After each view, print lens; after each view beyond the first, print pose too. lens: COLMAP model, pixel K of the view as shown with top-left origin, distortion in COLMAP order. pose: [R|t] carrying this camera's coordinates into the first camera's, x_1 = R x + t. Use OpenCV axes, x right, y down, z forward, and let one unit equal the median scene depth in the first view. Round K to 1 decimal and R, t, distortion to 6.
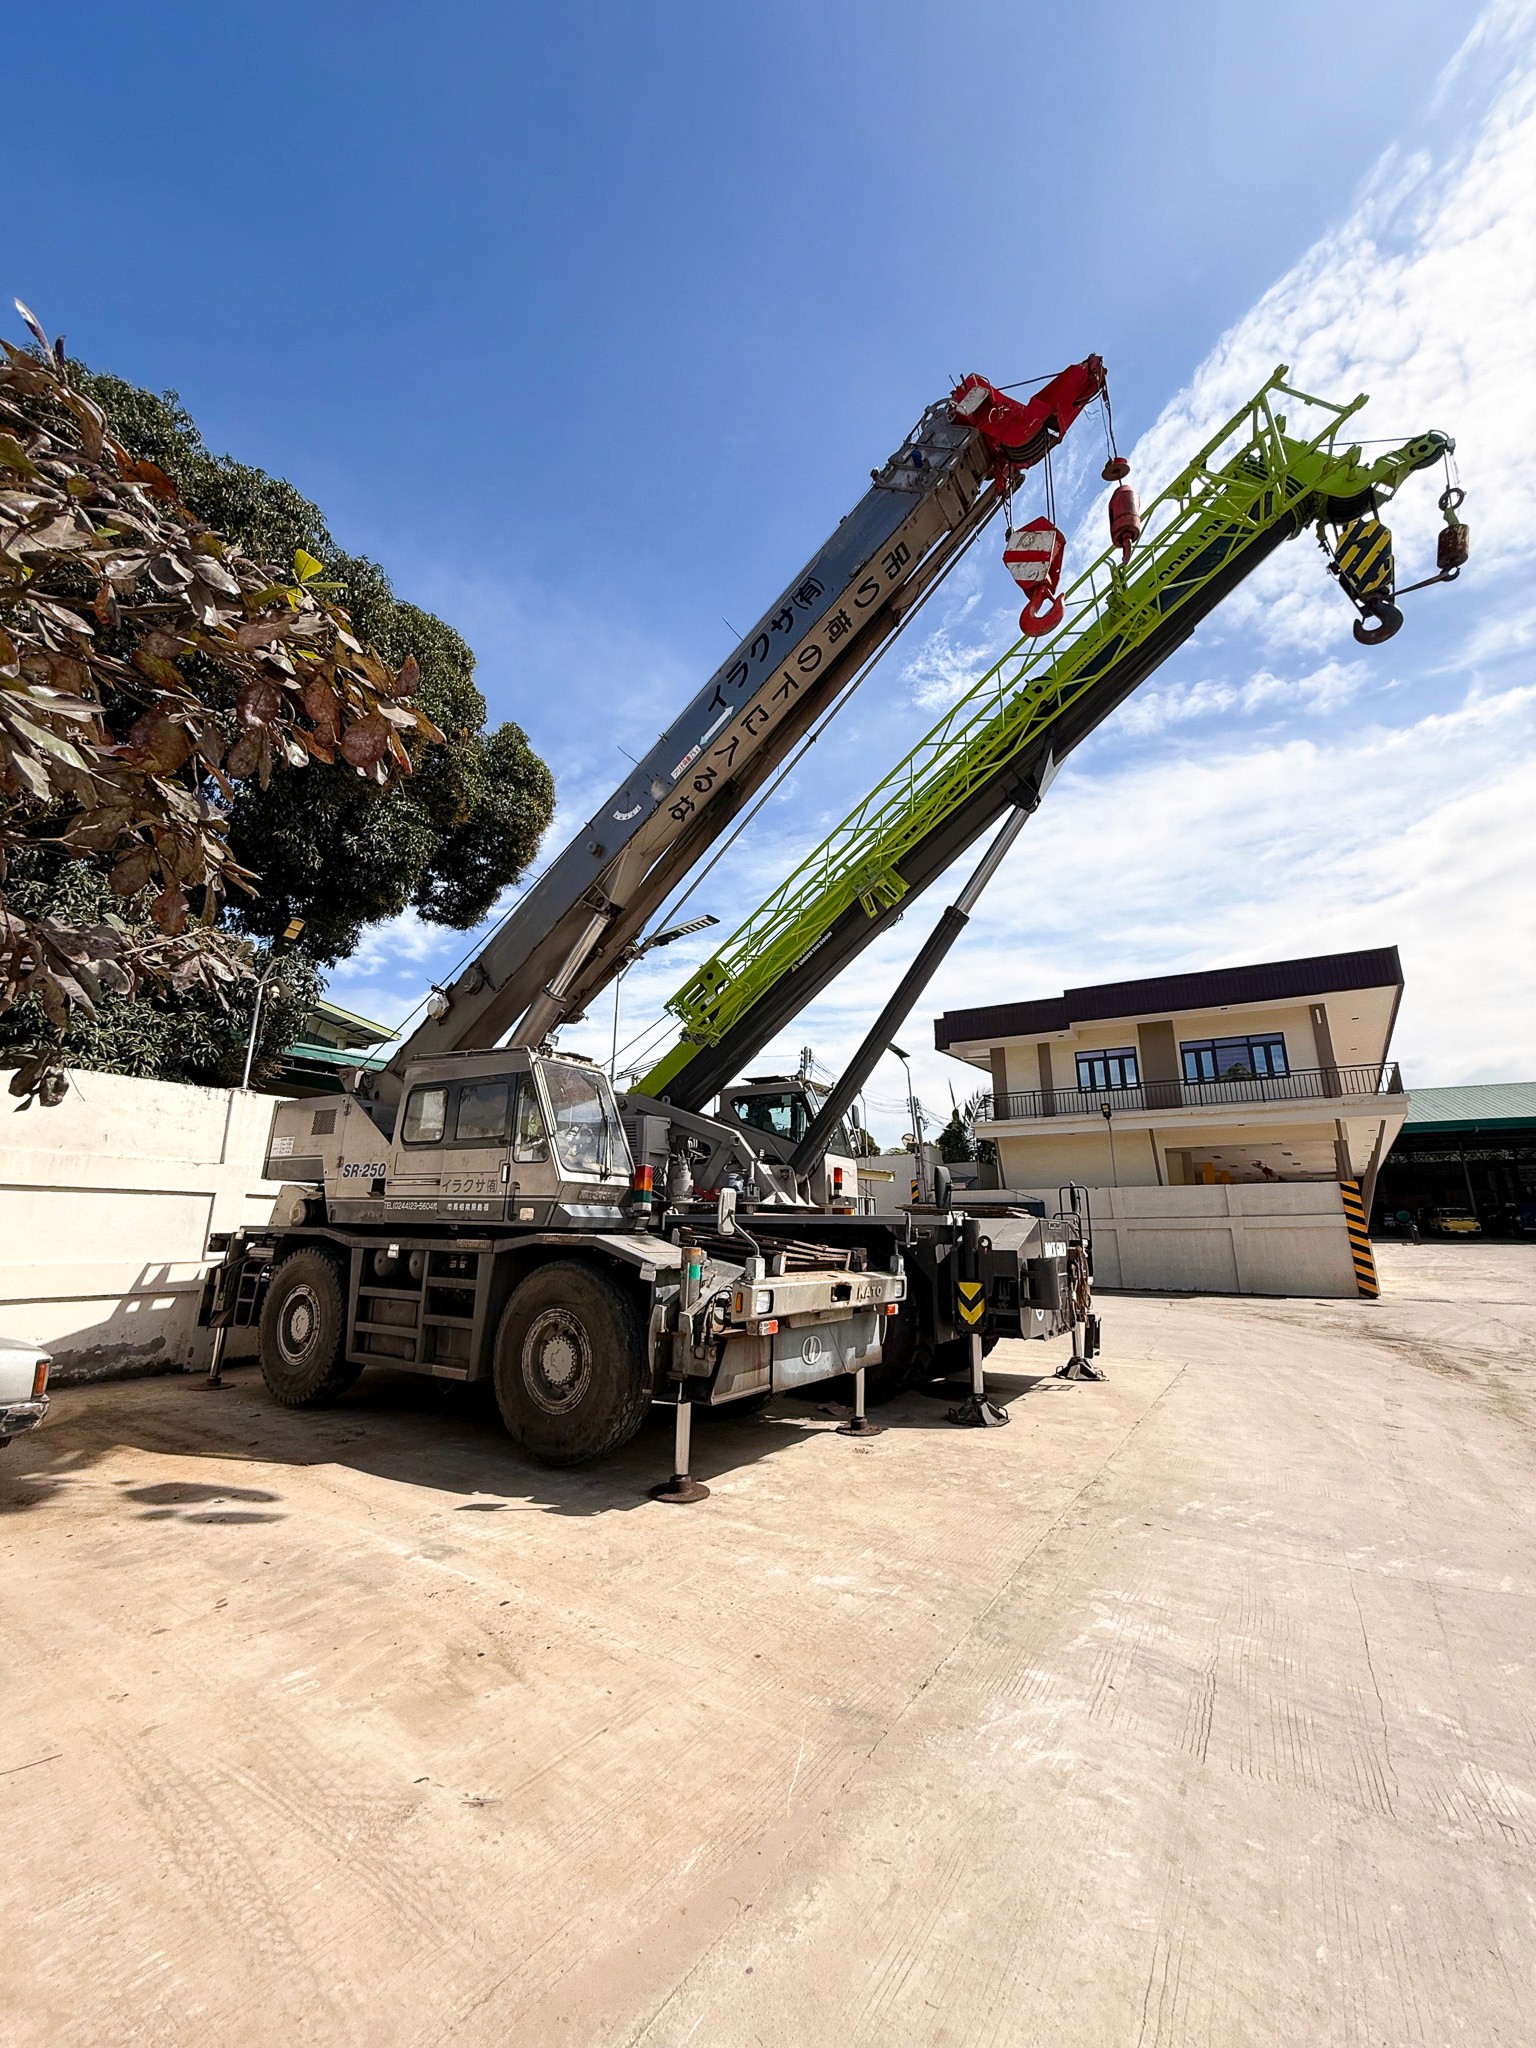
lens RADIAL K [[792.3, 0, 769.0], [0, 792.3, 1016.0], [0, 0, 1]] dist [-0.001039, -0.000068]
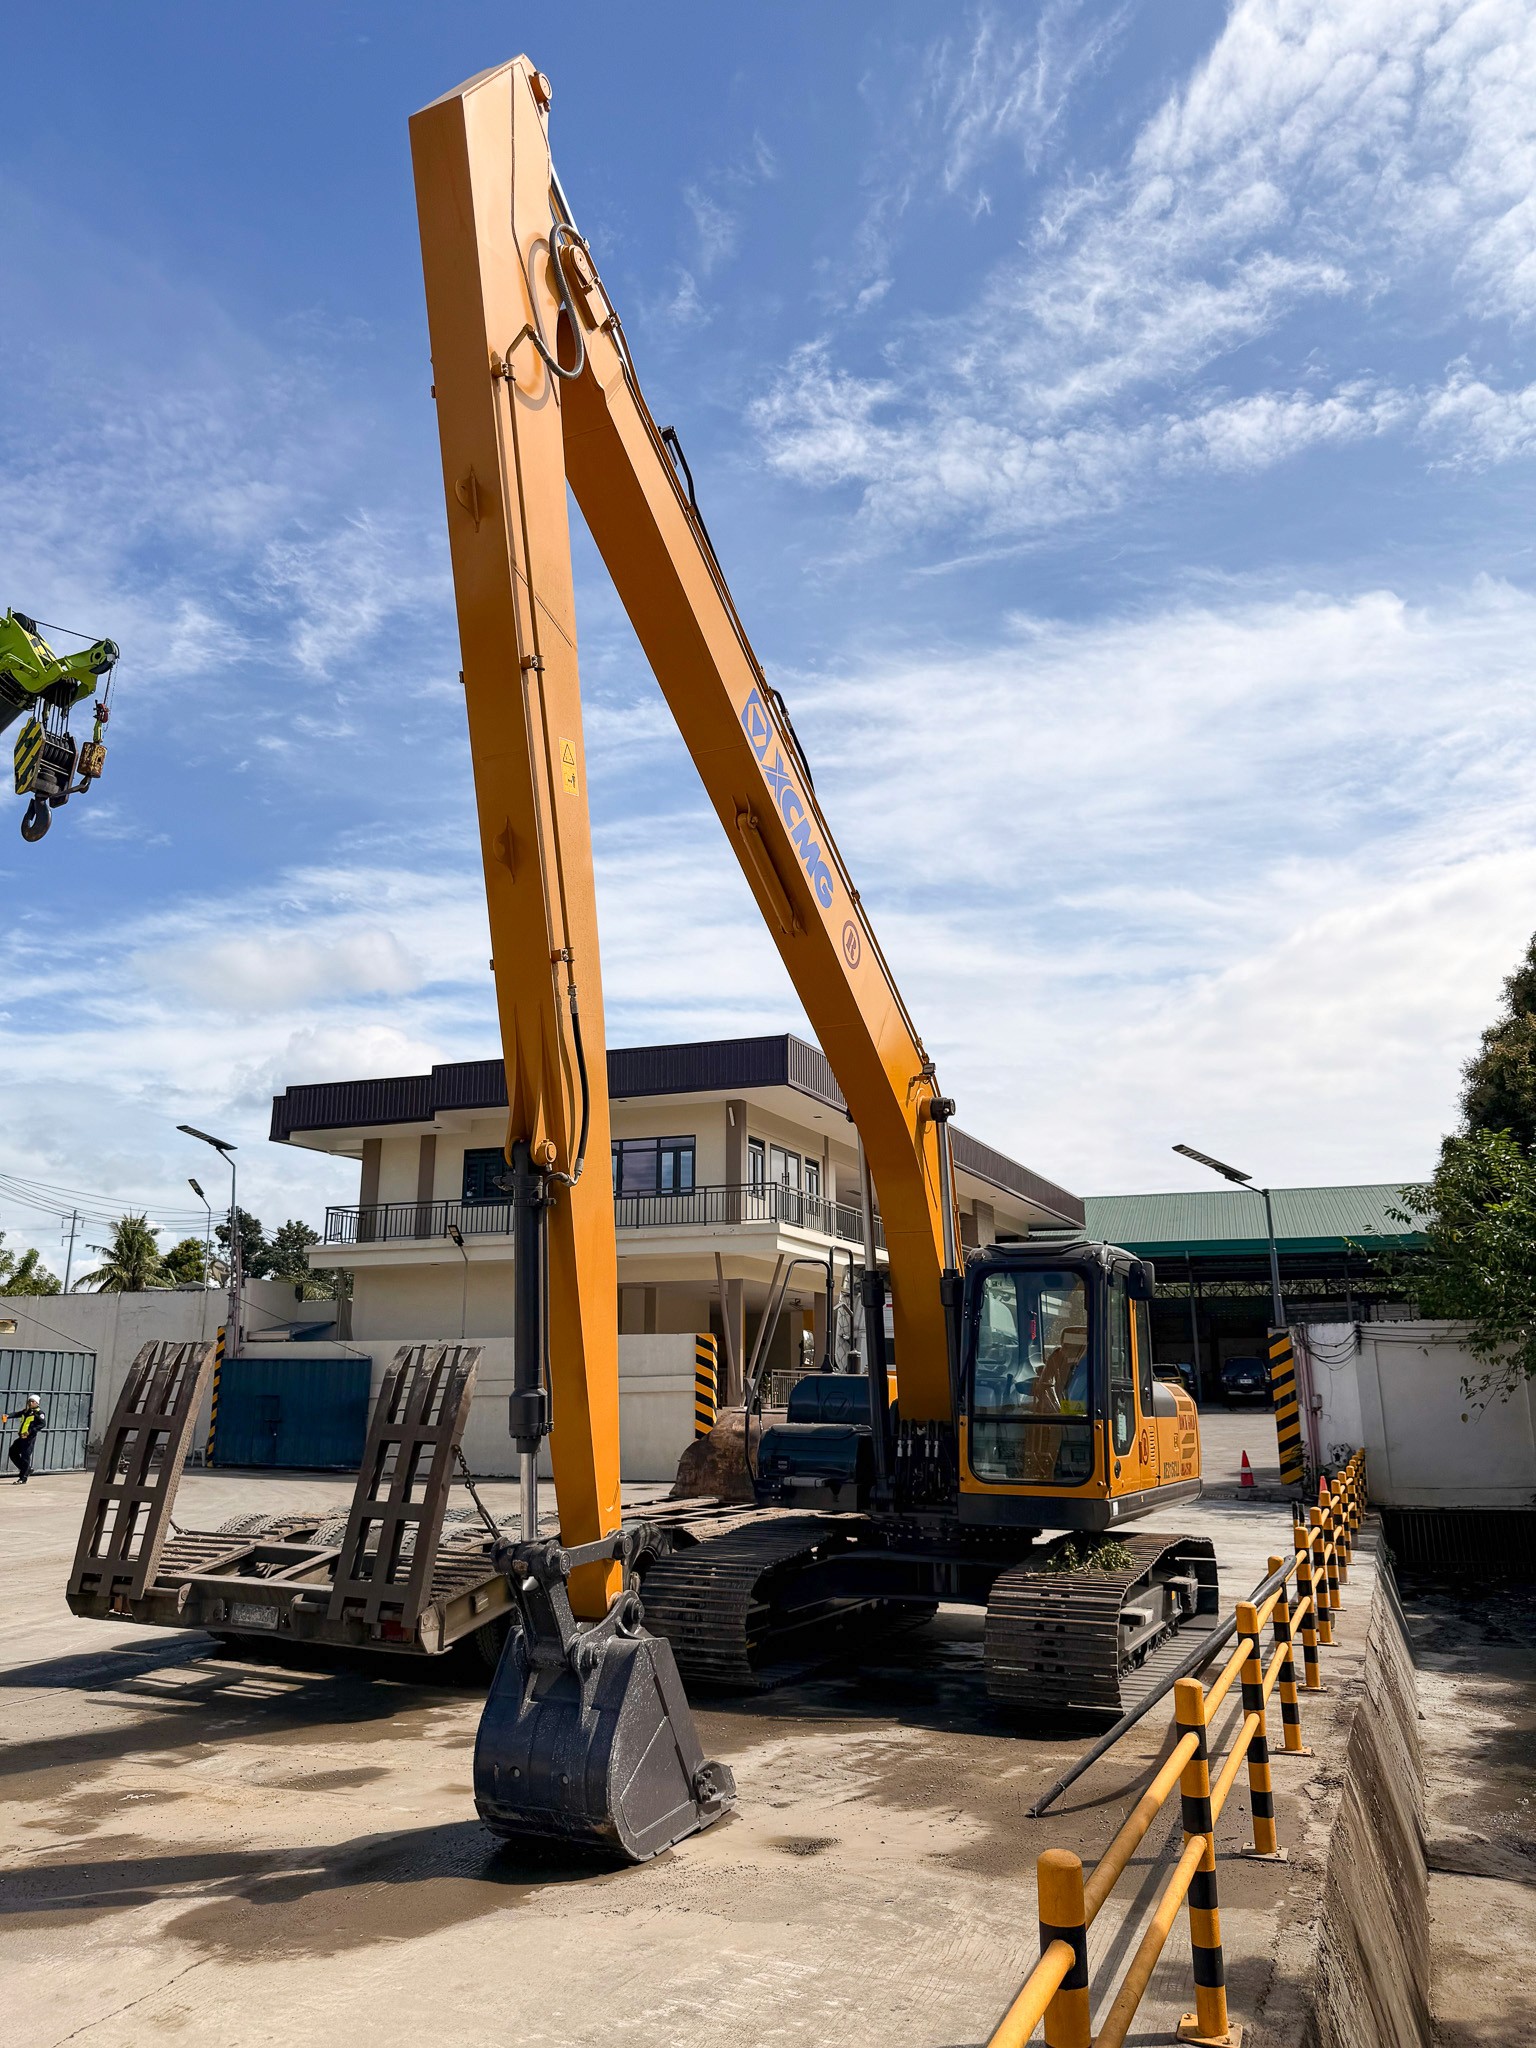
lens RADIAL K [[1445.2, 0, 768.0], [0, 1445.2, 1024.0], [0, 0, 1]] dist [-0.007555, 0.002563]
pose [[0.989770, 0.035152, 0.138277, 0.493708], [-0.036517, 0.999306, 0.007344, -0.091821], [-0.137923, -0.012319, 0.990366, -0.350599]]
